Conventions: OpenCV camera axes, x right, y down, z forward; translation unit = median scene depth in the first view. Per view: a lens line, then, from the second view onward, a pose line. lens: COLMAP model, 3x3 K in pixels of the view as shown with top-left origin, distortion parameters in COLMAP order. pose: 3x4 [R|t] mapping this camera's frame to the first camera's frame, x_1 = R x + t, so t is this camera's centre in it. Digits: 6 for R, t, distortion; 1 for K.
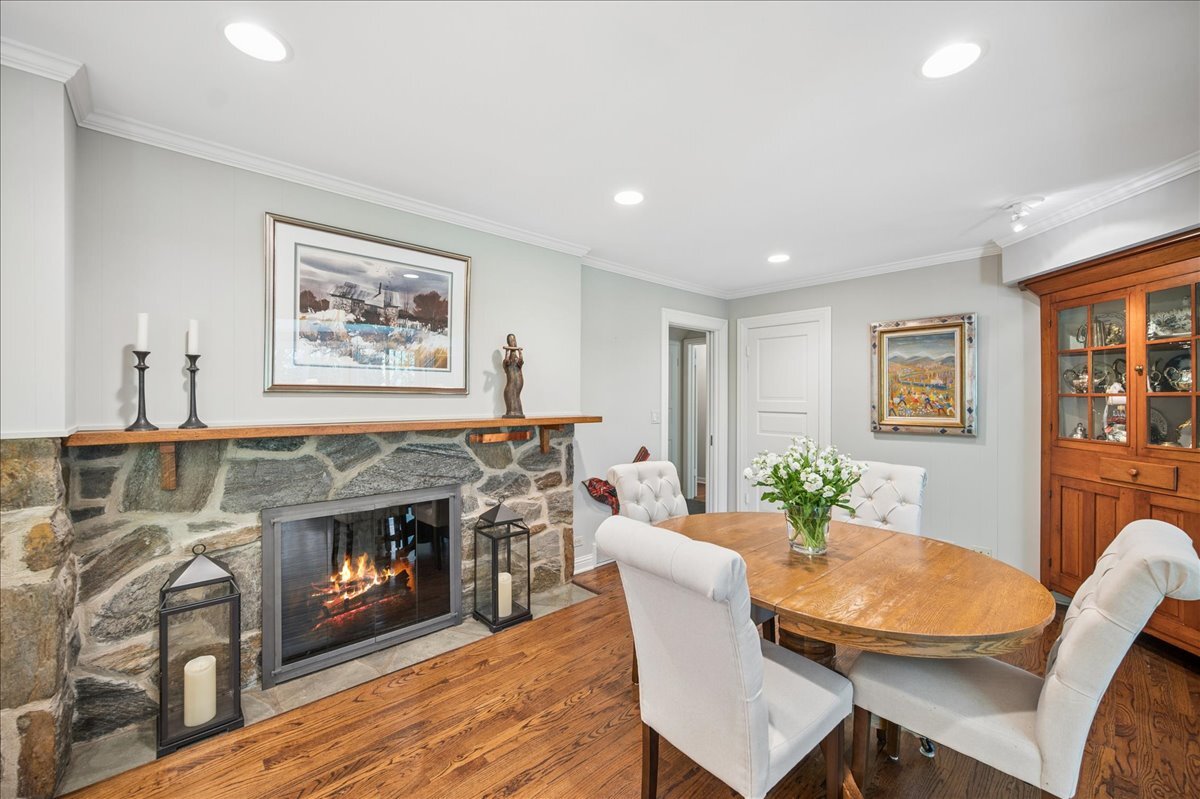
lens RADIAL K [[479.2, 0, 601.4], [0, 479.2, 396.3], [0, 0, 1]] dist [0.000647, 0.000064]
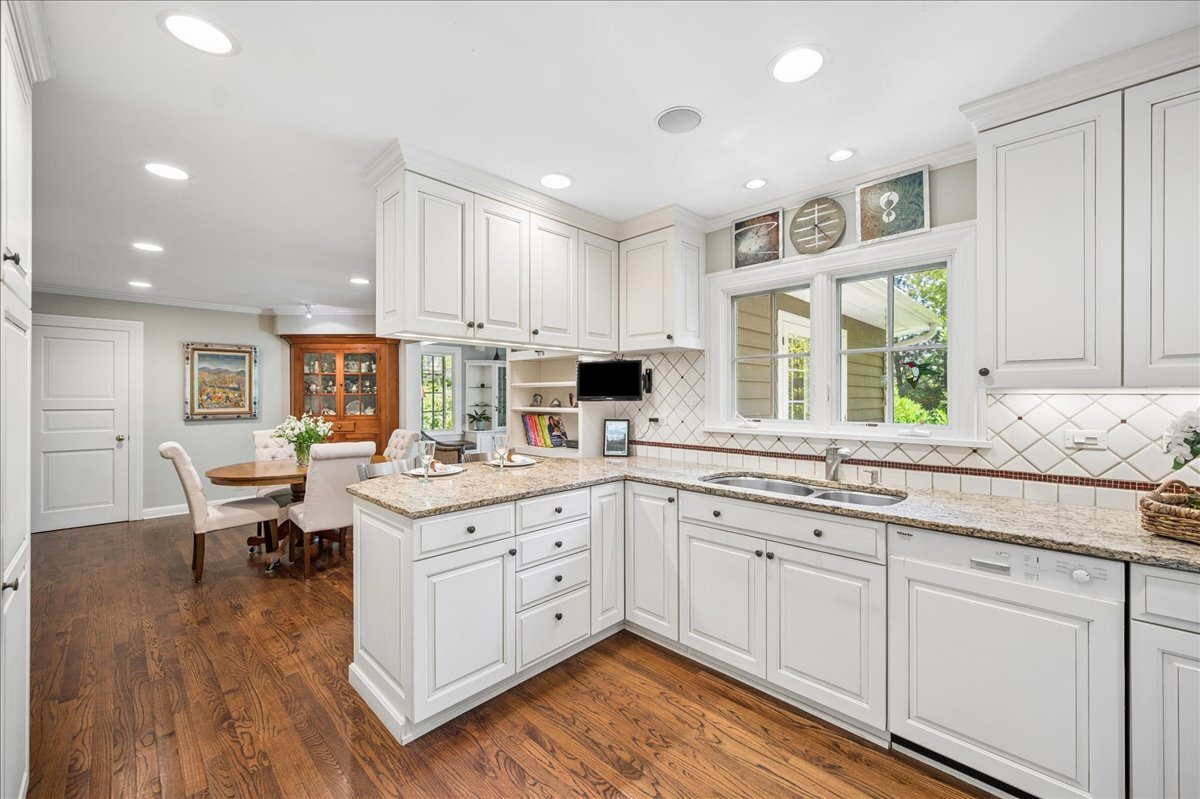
lens RADIAL K [[479.2, 0, 601.4], [0, 479.2, 396.3], [0, 0, 1]] dist [0.000647, 0.000064]
pose [[-0.053146, -0.003646, 0.998580, -1.204520], [-0.003750, 0.999987, 0.003451, -0.006576], [-0.998580, -0.003562, -0.053159, -0.167899]]
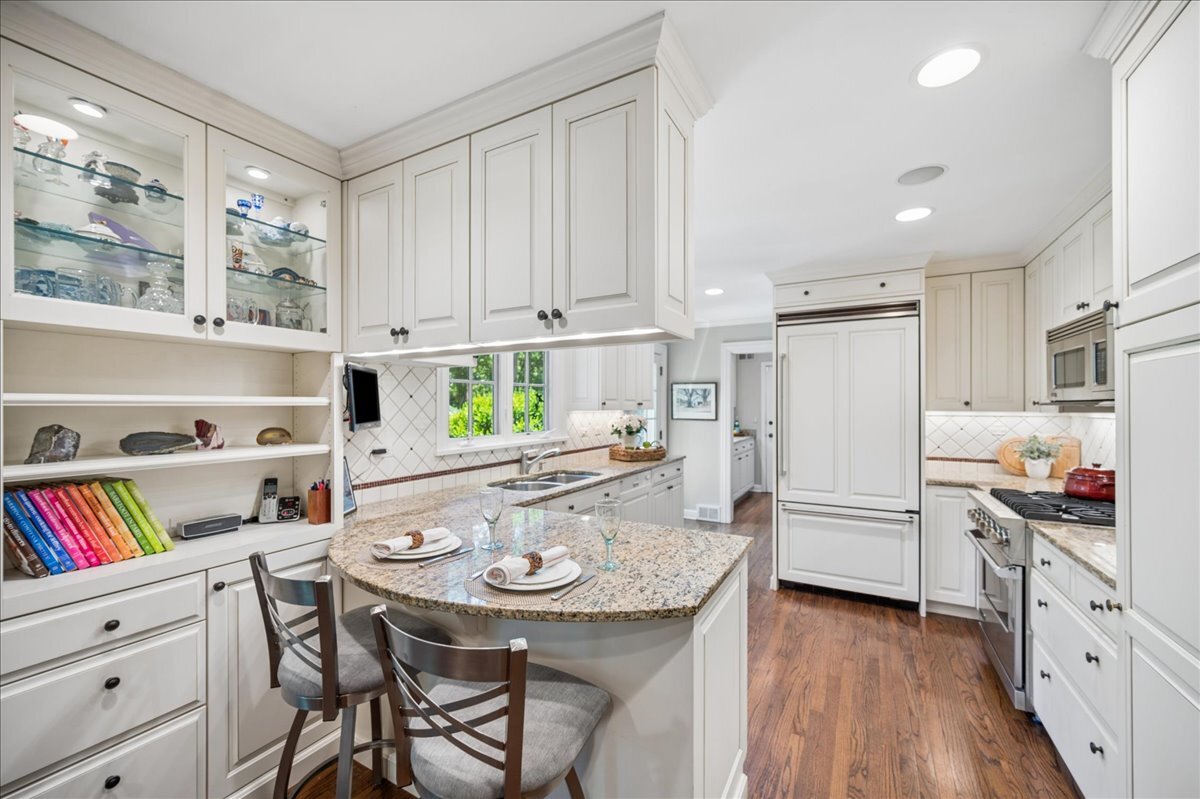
lens RADIAL K [[476.7, 0, 602.6], [0, 476.7, 405.5], [0, 0, 1]] dist [0.000104, 0.000181]
pose [[-0.948257, -0.002629, -0.317492, -0.185731], [-0.000930, 0.999984, -0.005505, -0.024727], [0.317501, -0.004925, -0.948245, 0.577828]]
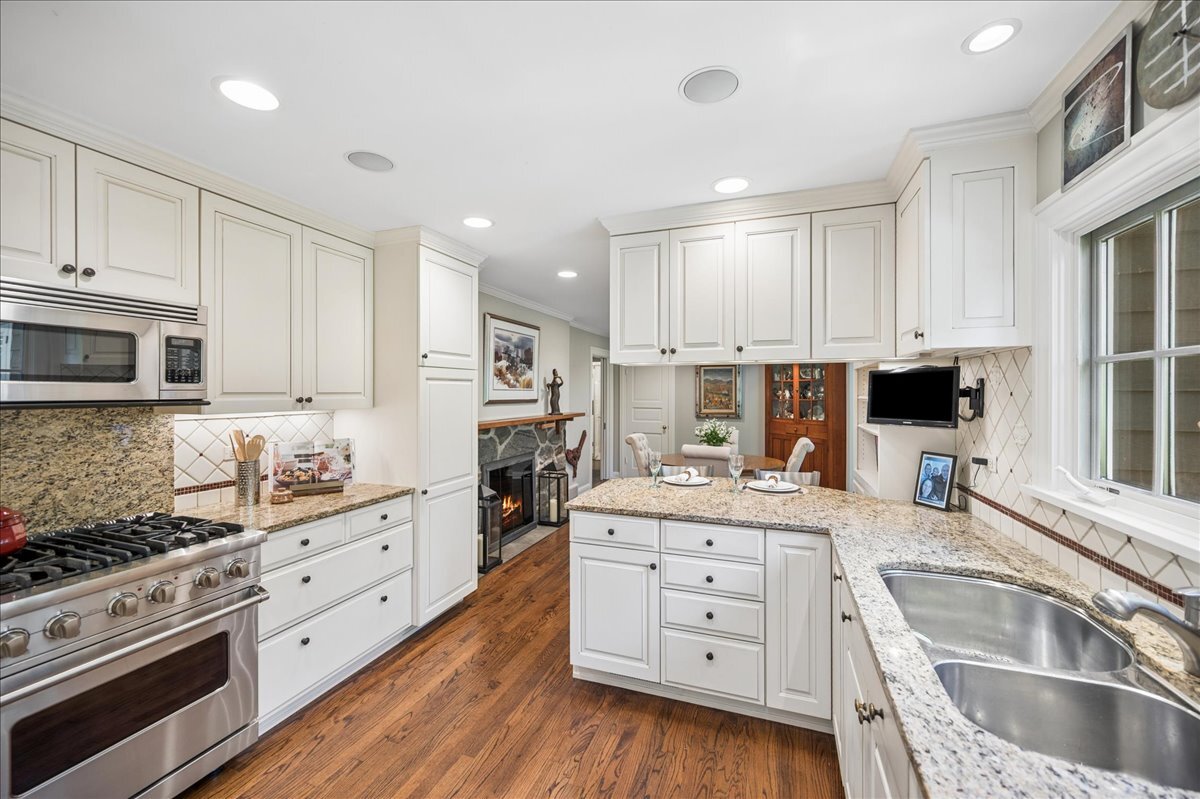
lens RADIAL K [[476.3, 0, 598.6], [0, 476.3, 392.2], [0, 0, 1]] dist [0.000381, 0.000044]
pose [[0.890433, -0.002569, 0.455107, -0.898055], [0.000085, 0.999985, 0.005477, -0.052422], [-0.455114, -0.004838, 0.890420, -0.719097]]
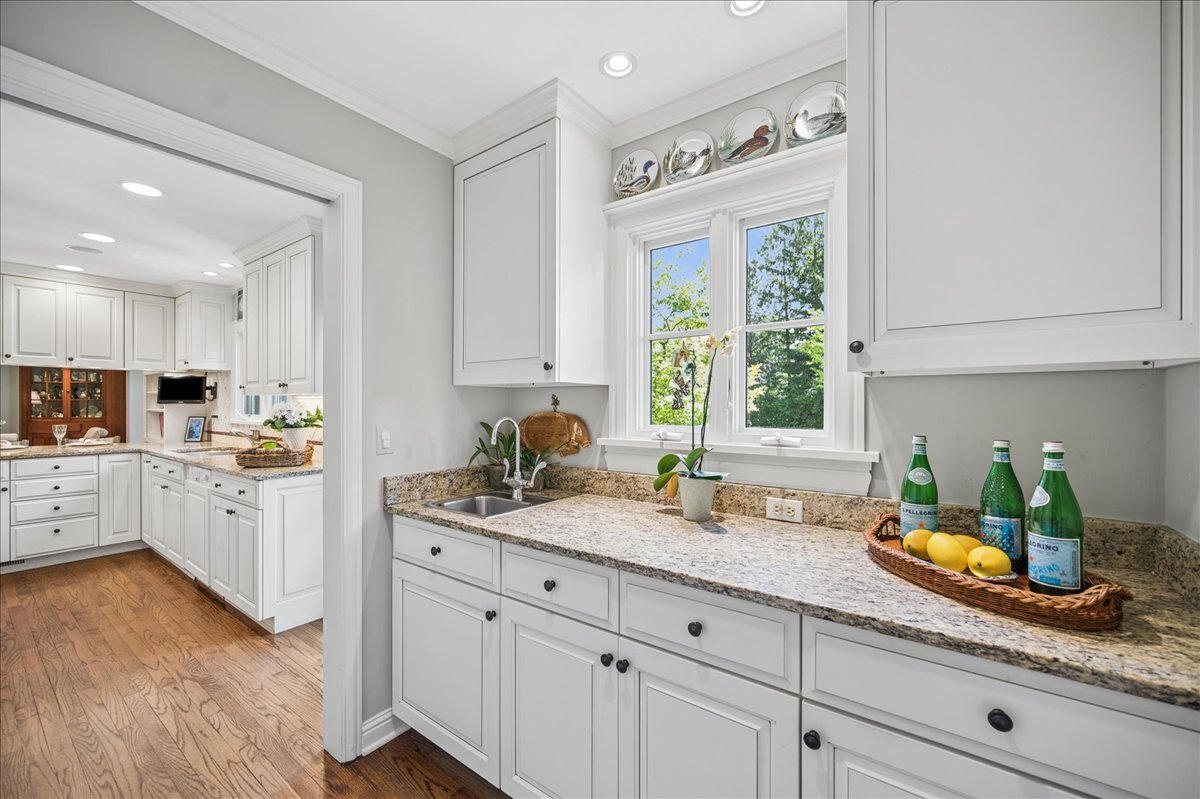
lens RADIAL K [[476.7, 0, 602.6], [0, 476.7, 405.5], [0, 0, 1]] dist [0.000104, 0.000181]
pose [[-0.198574, -0.003306, 0.980080, -2.004395], [-0.006559, 0.999976, 0.002044, 0.001224], [-0.980064, -0.006022, -0.198591, -1.359758]]
